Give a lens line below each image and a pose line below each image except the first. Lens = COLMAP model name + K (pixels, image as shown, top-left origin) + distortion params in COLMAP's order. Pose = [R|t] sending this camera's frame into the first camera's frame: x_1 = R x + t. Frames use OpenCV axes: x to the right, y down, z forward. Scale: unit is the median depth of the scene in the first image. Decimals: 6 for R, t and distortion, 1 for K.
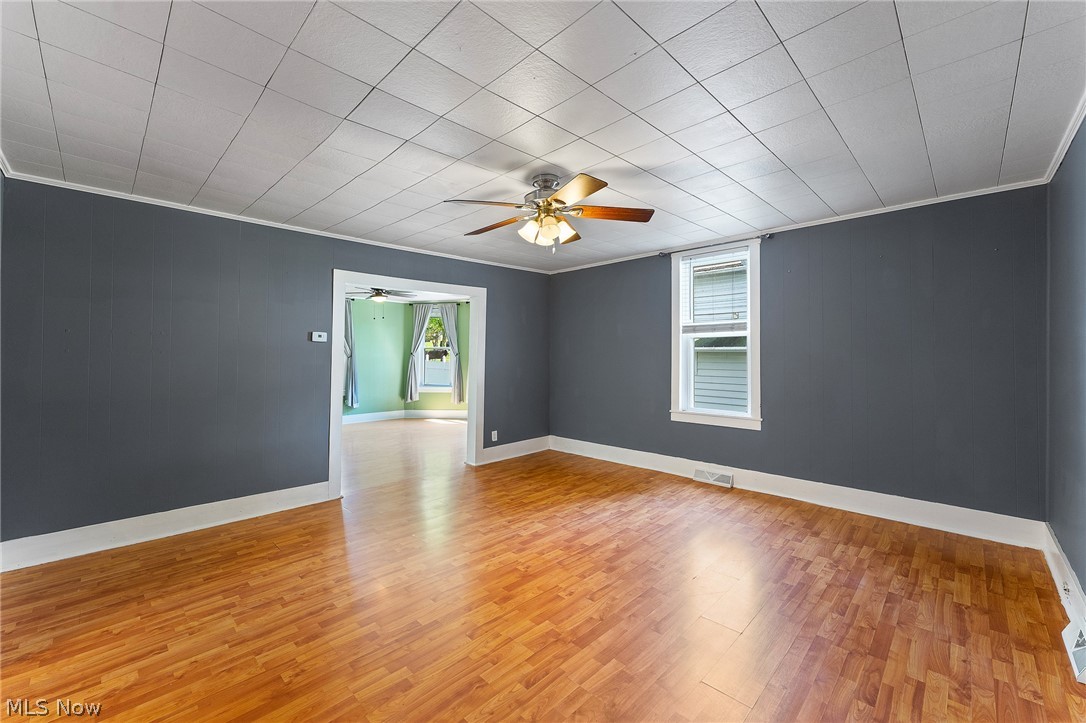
lens RADIAL K [[435.9, 0, 544.0], [0, 435.9, 360.8], [0, 0, 1]] dist [-0.001862, -0.000176]
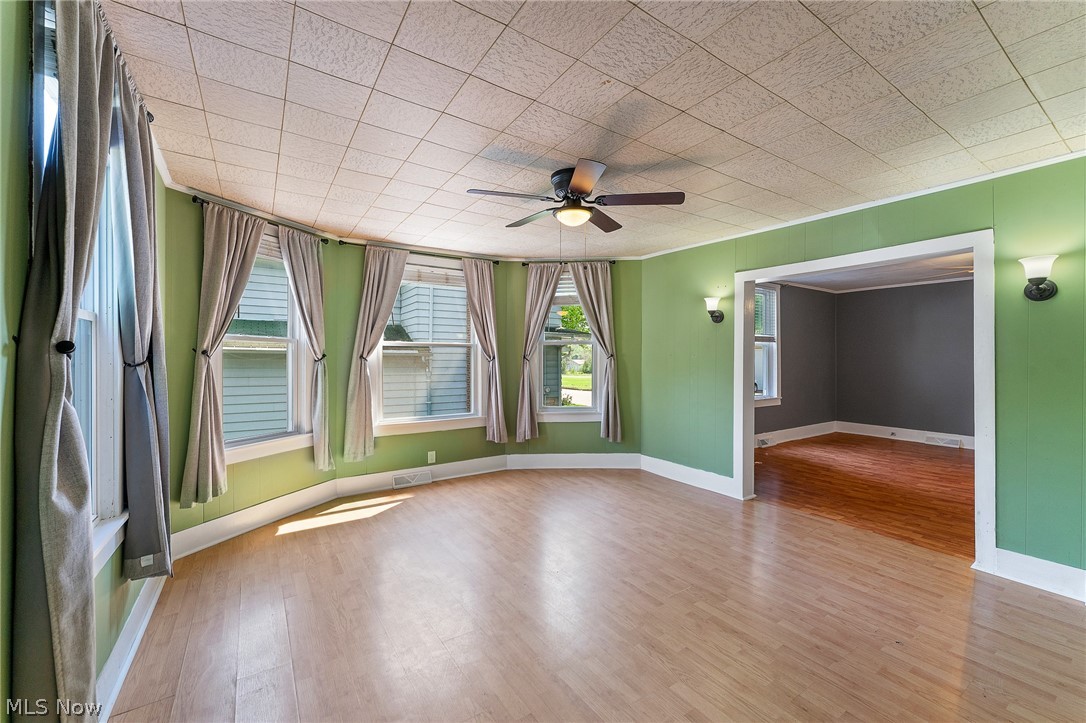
lens RADIAL K [[435.9, 0, 542.7], [0, 435.9, 359.8], [0, 0, 1]] dist [-0.001862, -0.000176]
pose [[0.217727, 0.000259, 0.976010, -0.845360], [0.012658, 0.999915, -0.003090, -0.009589], [-0.975928, 0.013027, 0.217705, 1.023935]]
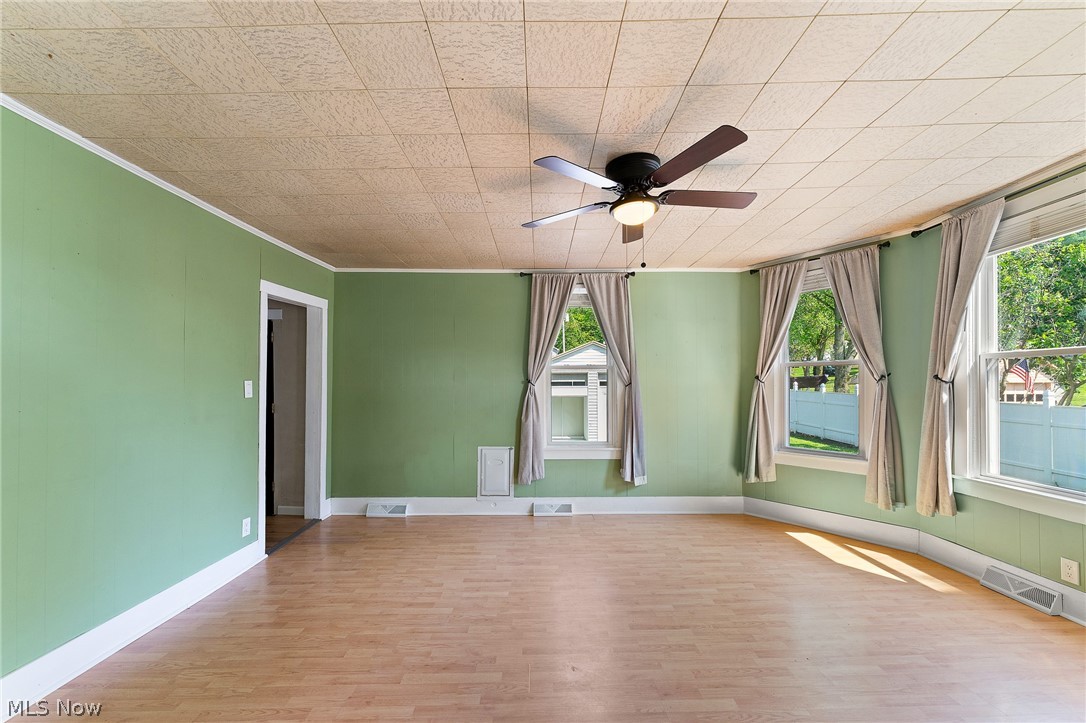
lens RADIAL K [[435.9, 0, 543.4], [0, 435.9, 376.9], [0, 0, 1]] dist [-0.001862, -0.000176]
pose [[0.706540, -0.018774, -0.707424, -0.207826], [-0.001163, 0.999616, -0.027690, -0.005740], [0.707672, 0.020387, 0.706247, 0.776479]]
